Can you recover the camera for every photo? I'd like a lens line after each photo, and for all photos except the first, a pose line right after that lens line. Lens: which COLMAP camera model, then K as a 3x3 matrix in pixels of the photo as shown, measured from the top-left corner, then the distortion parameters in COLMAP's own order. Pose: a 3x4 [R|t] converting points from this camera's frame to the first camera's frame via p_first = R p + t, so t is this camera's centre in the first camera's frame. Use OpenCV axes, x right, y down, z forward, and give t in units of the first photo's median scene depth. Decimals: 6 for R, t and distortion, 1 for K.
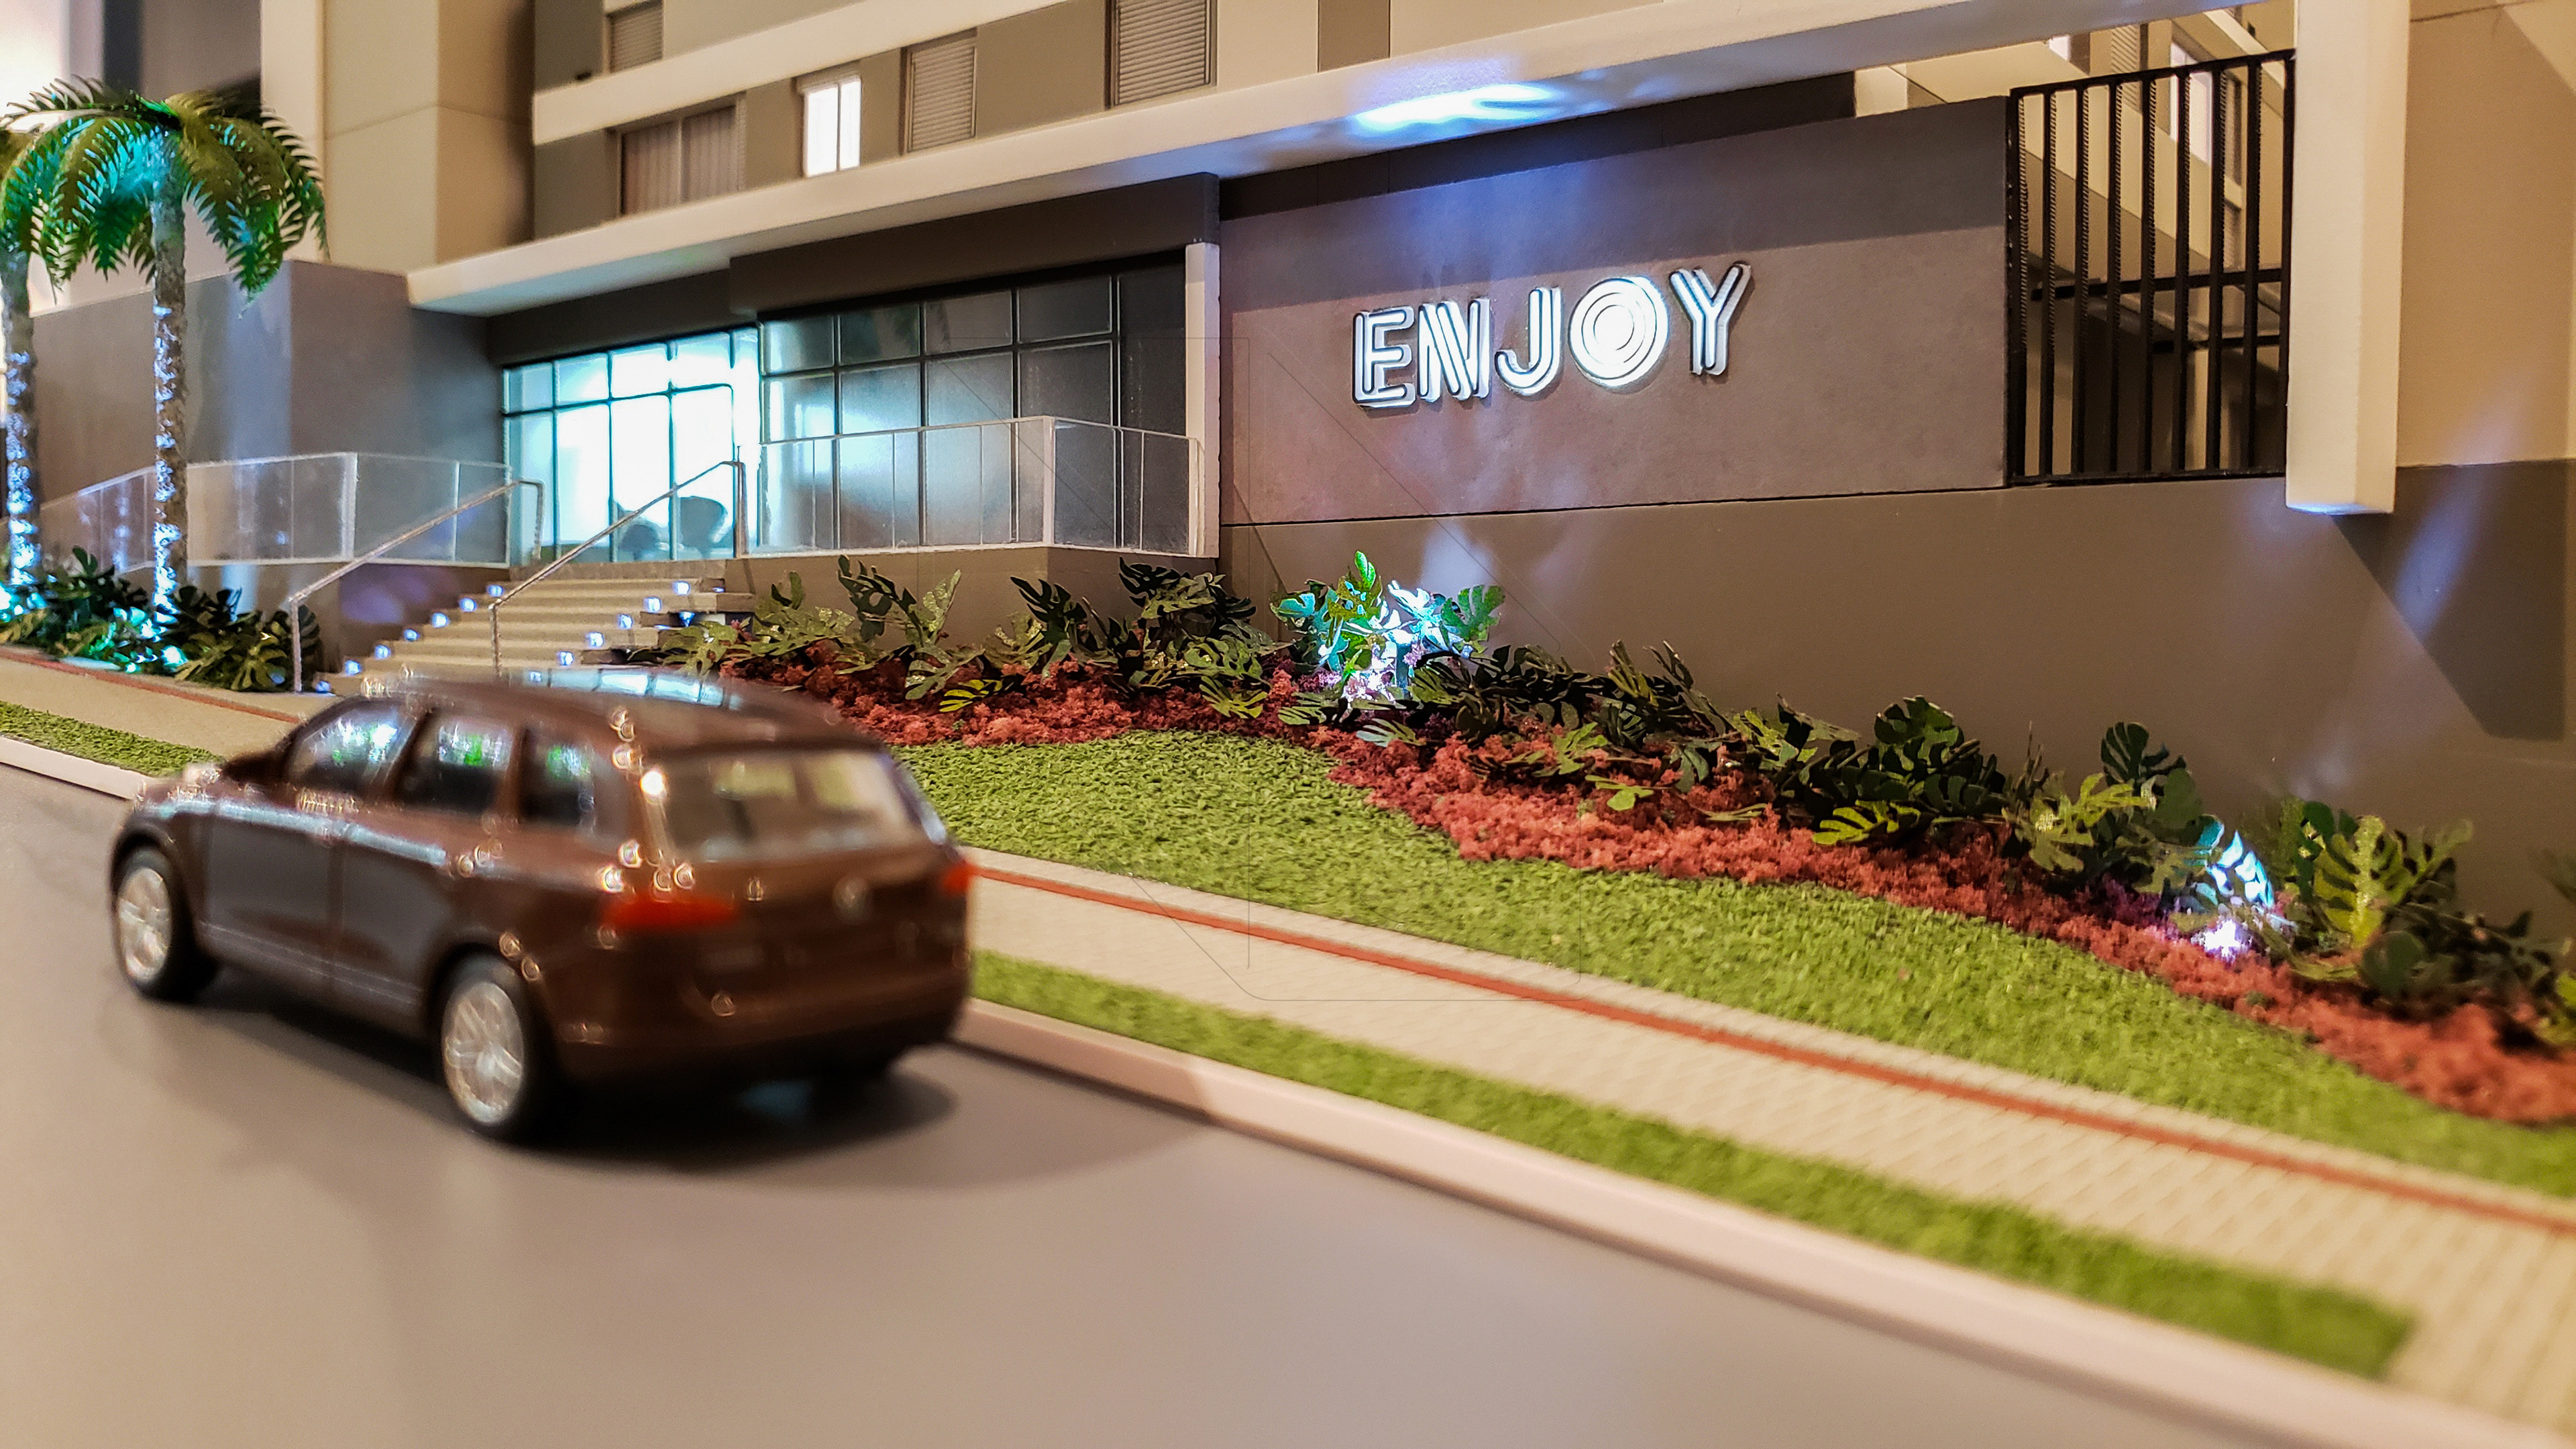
lens RADIAL K [[2019.7, 0, 1274.8], [0, 2019.7, 674.5], [0, 0, 1]] dist [-0.000854, -0.002212]
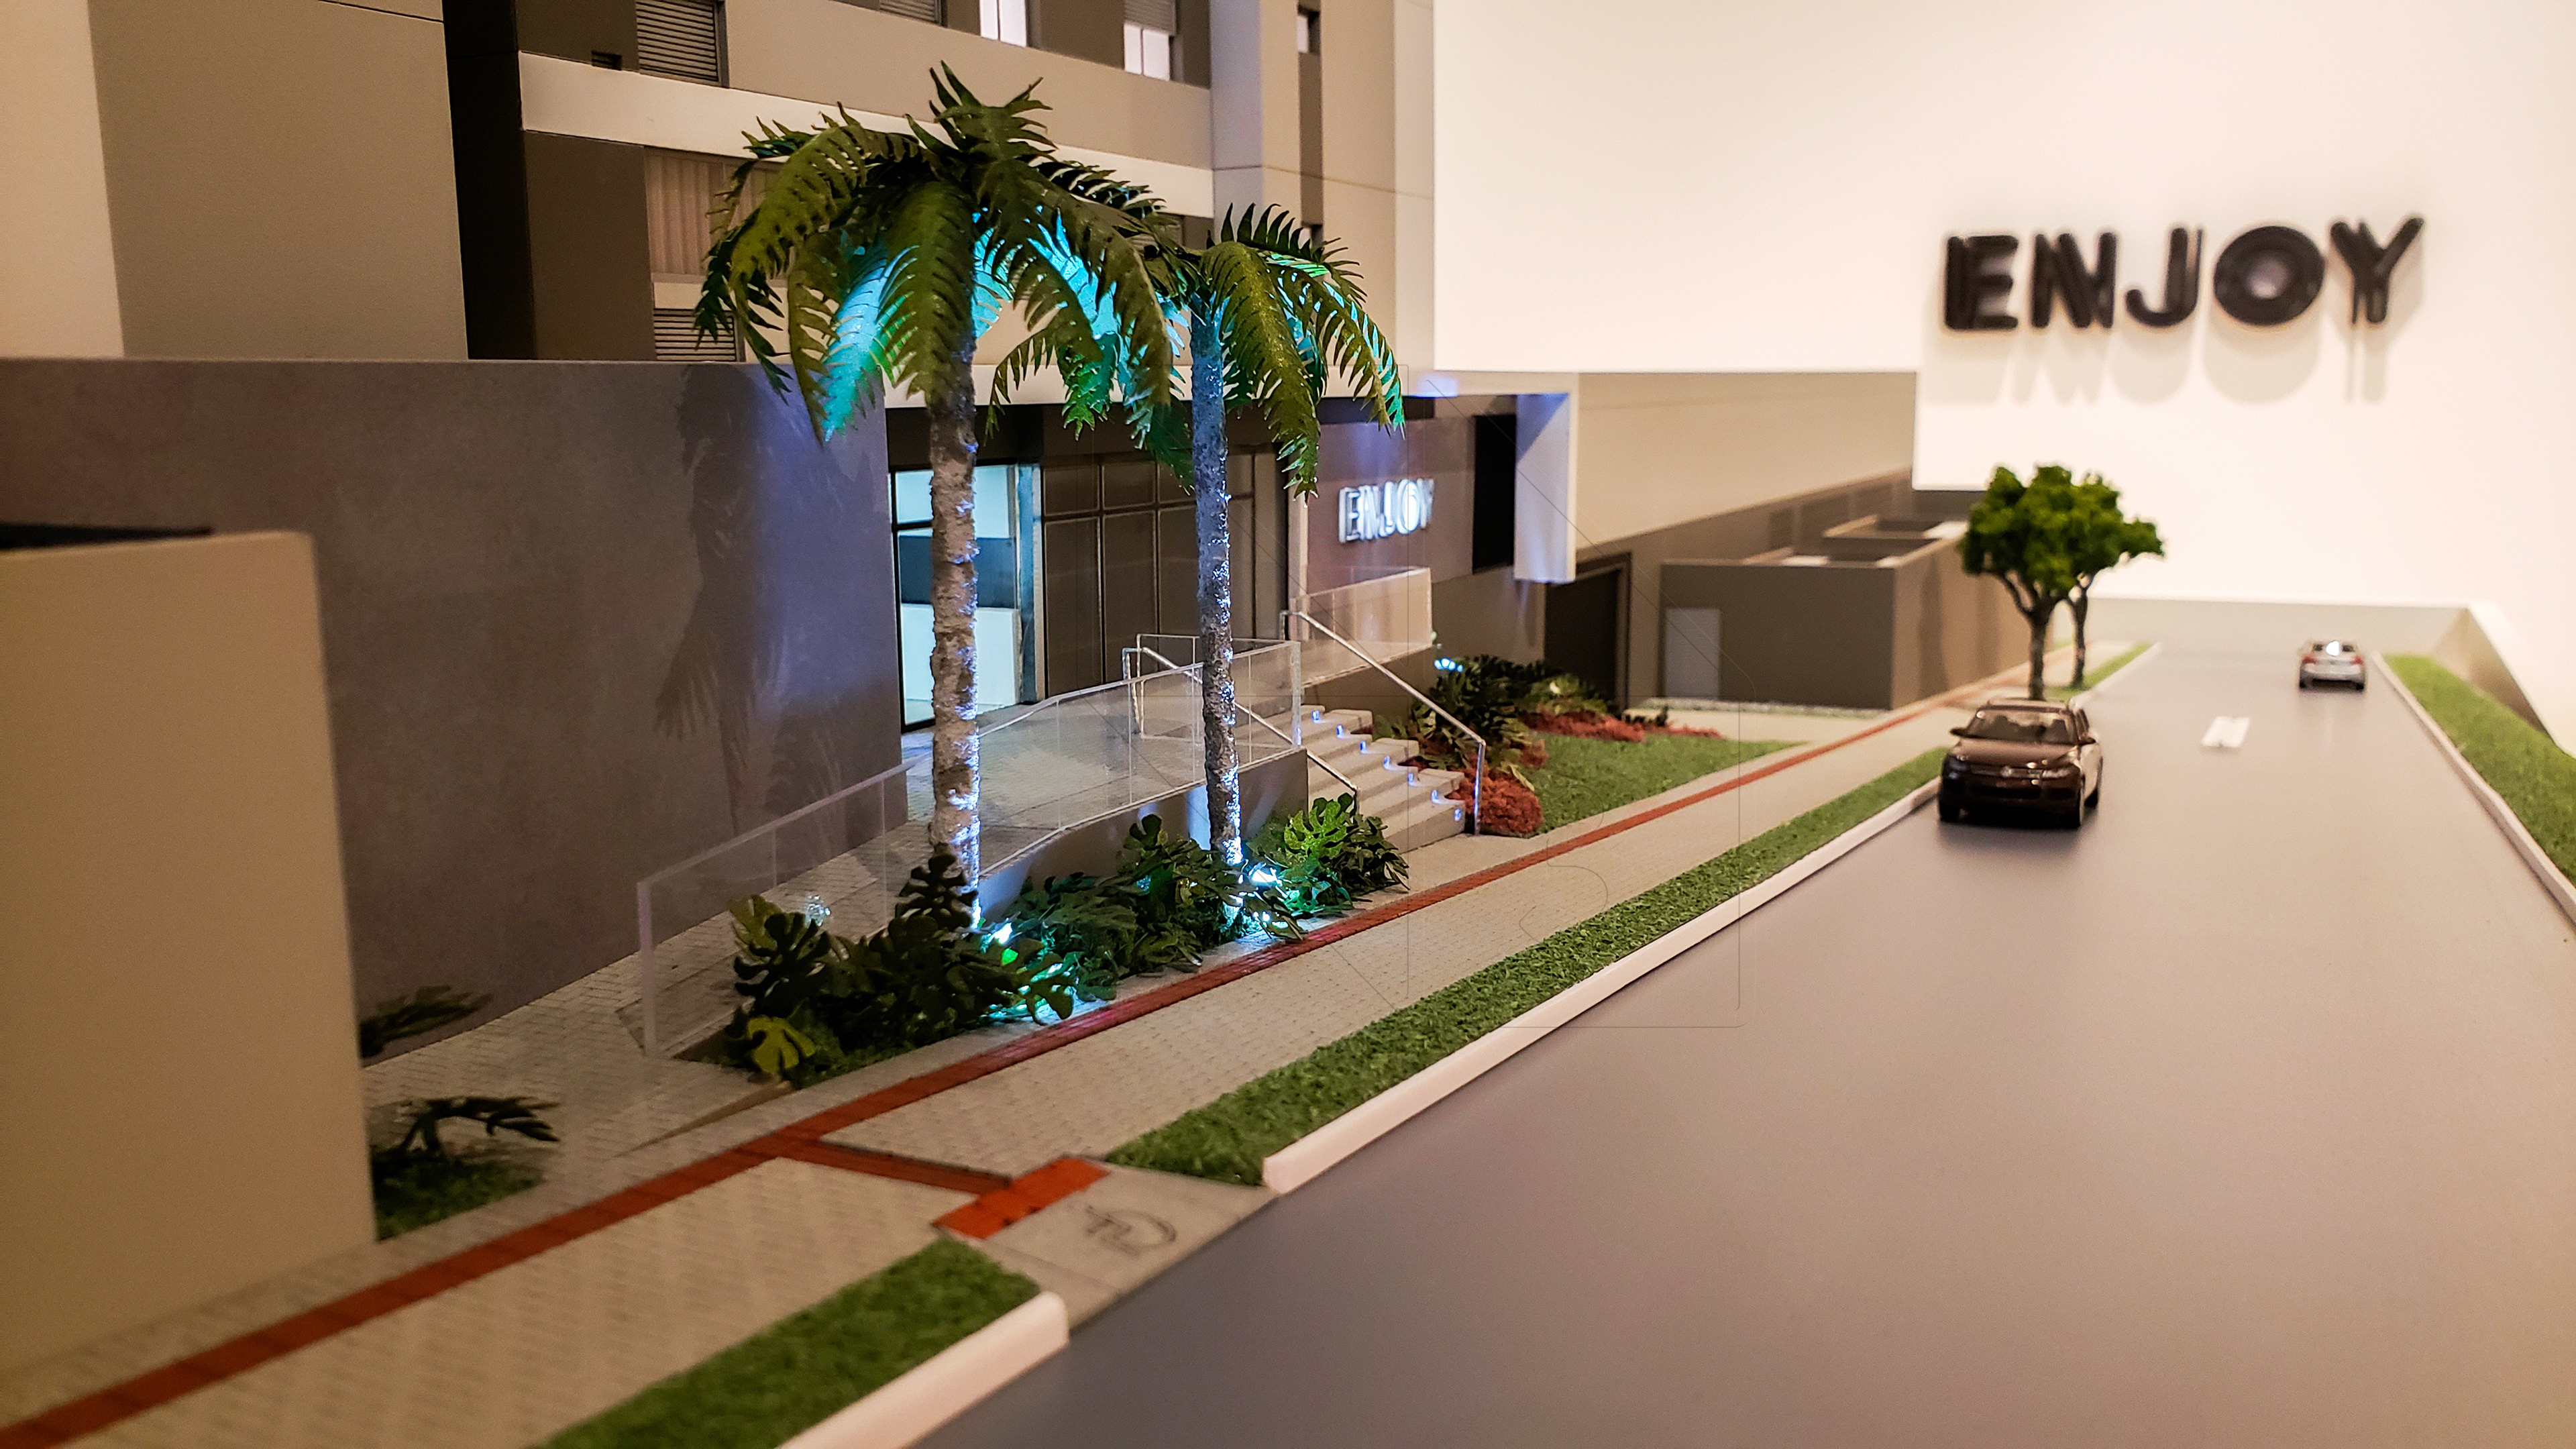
lens RADIAL K [[2070.7, 0, 1288.0], [0, 2070.7, 724.5], [0, 0, 1]] dist [0.005659, -0.000913]
pose [[-0.205219, -0.156808, 0.966073, -1.691146], [0.032515, 0.985444, 0.166859, -0.278350], [-0.978176, 0.065655, -0.197134, 1.410423]]
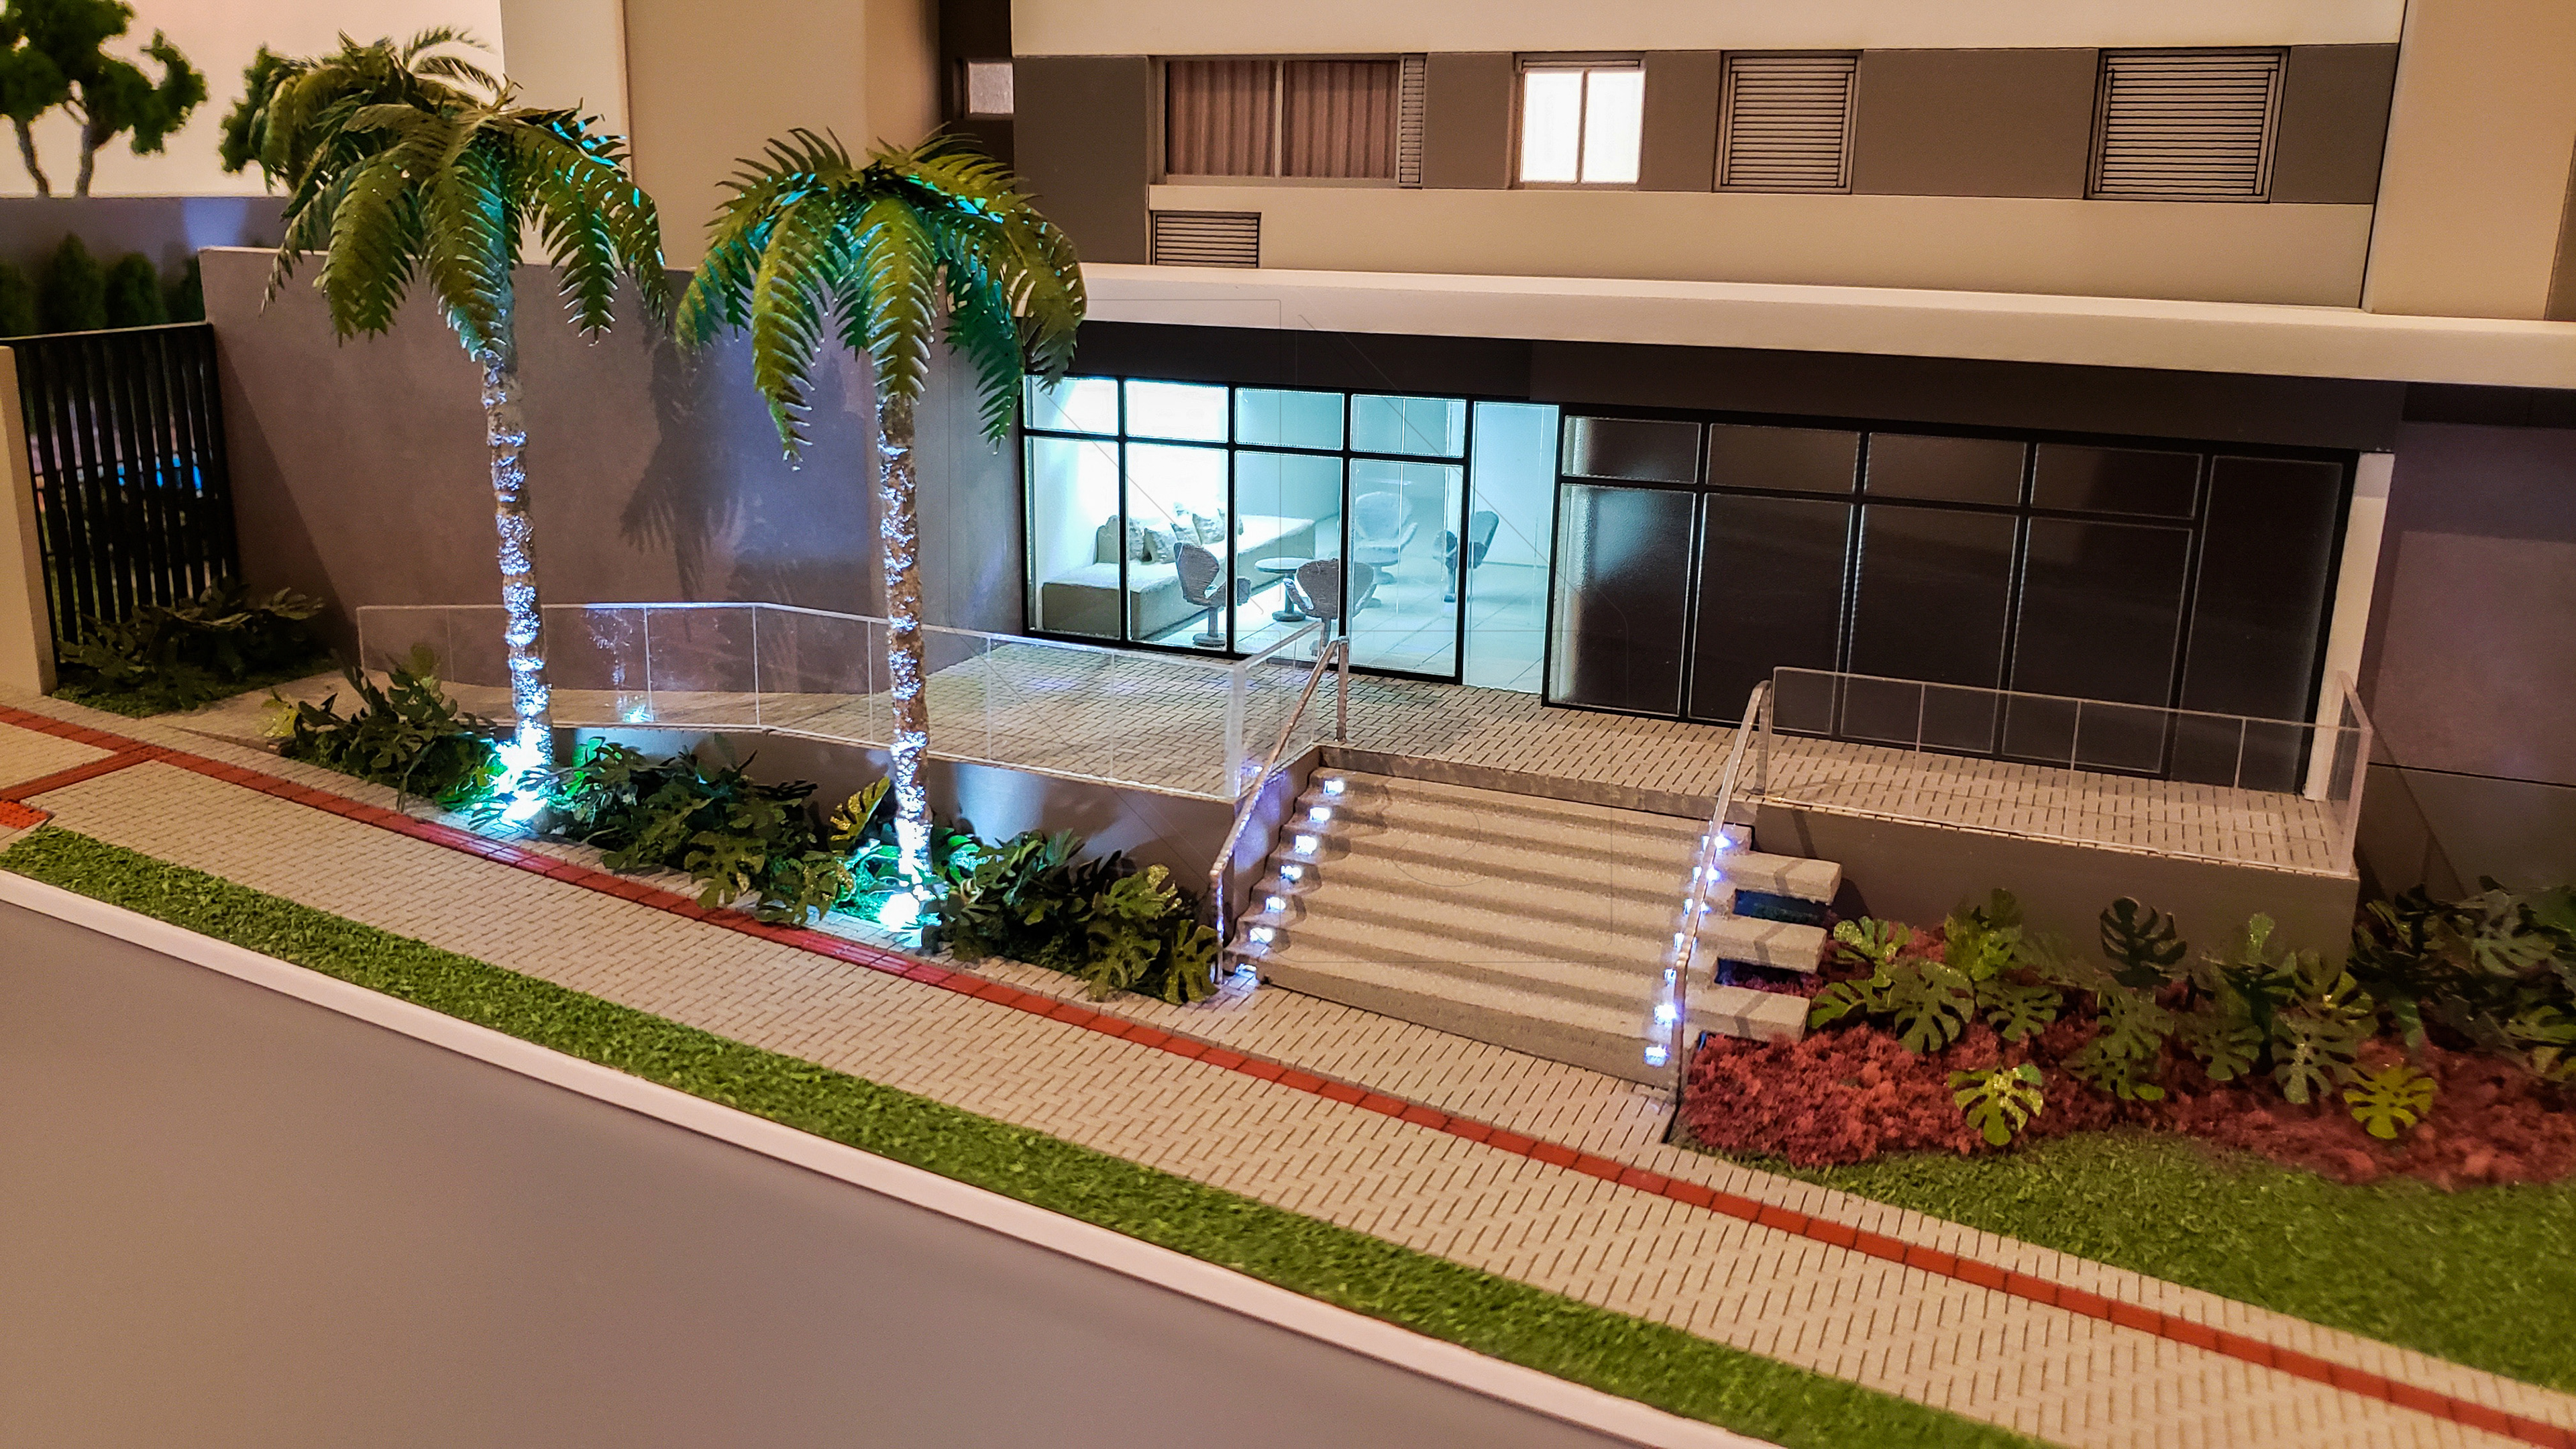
lens RADIAL K [[2019.7, 0, 1274.8], [0, 2019.7, 674.5], [0, 0, 1]] dist [-0.000854, -0.002212]
pose [[0.966027, -0.053835, 0.252772, -0.744590], [-0.006904, 0.972339, 0.233474, -0.334625], [-0.258349, -0.227287, 0.938934, 0.318099]]
